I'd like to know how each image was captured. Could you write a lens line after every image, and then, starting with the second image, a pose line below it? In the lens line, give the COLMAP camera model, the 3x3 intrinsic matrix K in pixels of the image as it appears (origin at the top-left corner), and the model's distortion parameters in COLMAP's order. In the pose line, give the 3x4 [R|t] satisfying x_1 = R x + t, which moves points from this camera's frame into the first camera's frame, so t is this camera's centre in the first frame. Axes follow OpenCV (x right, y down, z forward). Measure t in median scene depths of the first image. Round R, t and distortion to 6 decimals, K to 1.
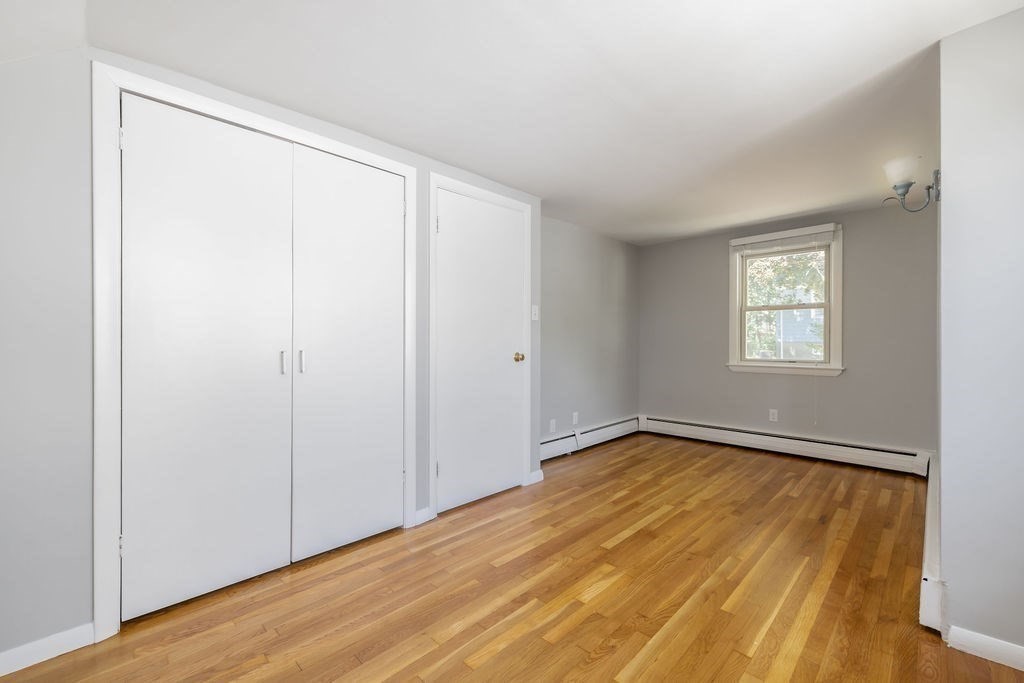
lens RADIAL K [[431.8, 0, 512.8], [0, 431.8, 343.0], [0, 0, 1]] dist [0.005085, 0.000535]
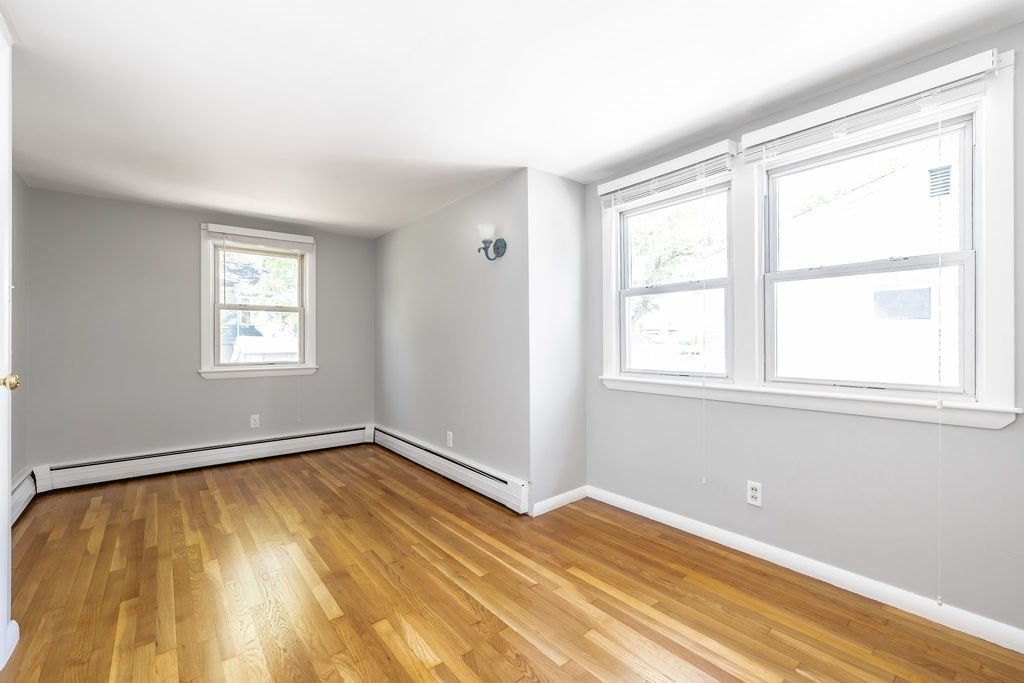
lens RADIAL K [[431.8, 0, 508.4], [0, 431.8, 339.4], [0, 0, 1]] dist [0.005085, 0.000535]
pose [[0.117183, 0.004851, 0.993098, -0.350688], [0.007009, 0.999959, -0.005712, -0.003608], [-0.993086, 0.007630, 0.117144, 0.423390]]
